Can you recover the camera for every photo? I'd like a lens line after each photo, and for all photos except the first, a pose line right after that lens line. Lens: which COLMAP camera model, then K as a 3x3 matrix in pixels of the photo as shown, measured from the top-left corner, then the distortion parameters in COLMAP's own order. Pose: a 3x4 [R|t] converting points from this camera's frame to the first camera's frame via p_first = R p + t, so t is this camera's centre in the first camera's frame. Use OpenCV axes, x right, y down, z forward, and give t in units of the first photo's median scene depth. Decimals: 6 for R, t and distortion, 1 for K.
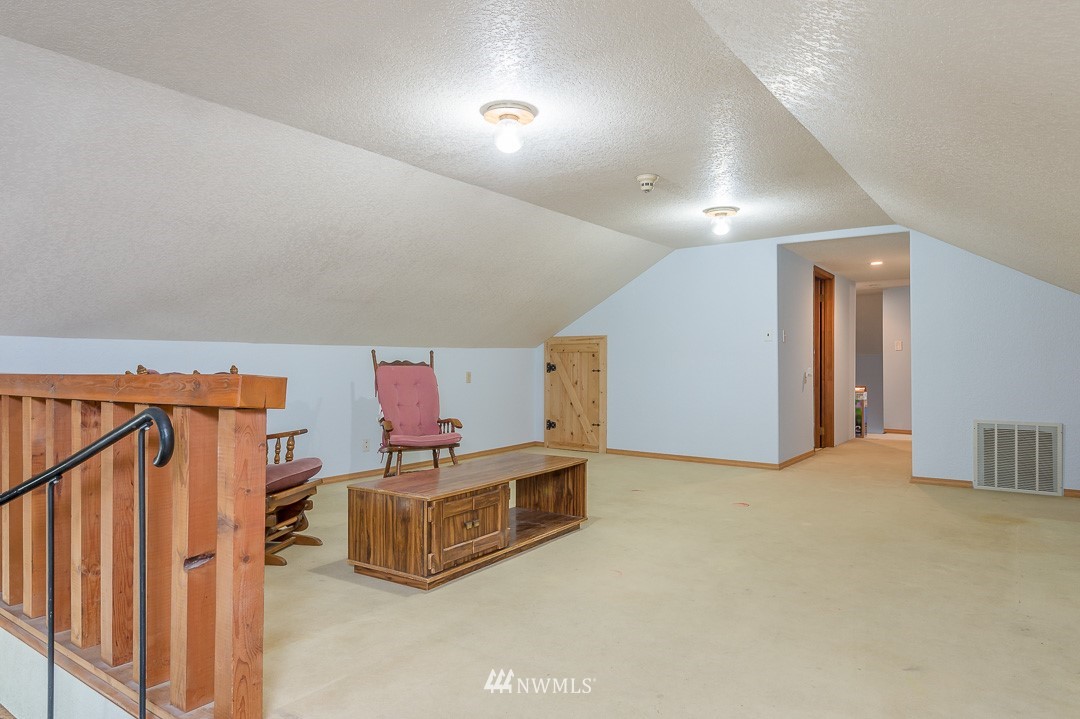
lens RADIAL K [[656.4, 0, 541.1], [0, 656.4, 359.2], [0, 0, 1]] dist [-0.006977, -0.007918]
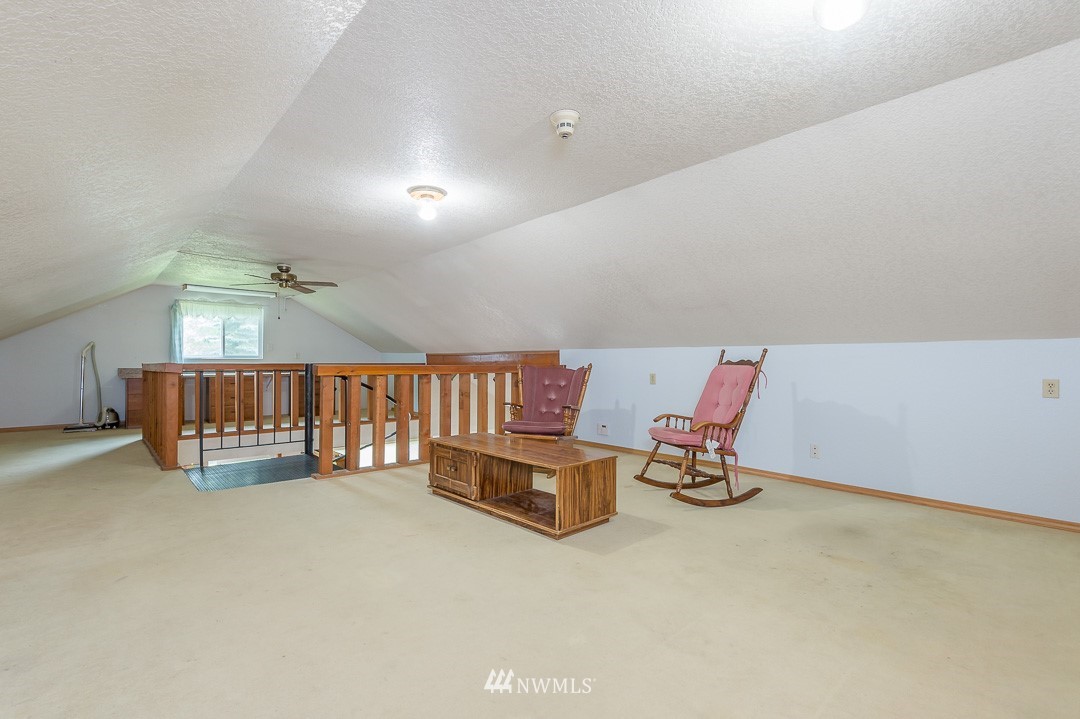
lens RADIAL K [[495.6, 0, 541.3], [0, 495.6, 360.7], [0, 0, 1]] dist [0.008452, -0.000170]
pose [[-0.201597, 0.001207, -0.979468, 0.805617], [-0.000093, 0.999999, 0.001251, 0.003594], [0.979469, 0.000344, -0.201596, 1.198586]]
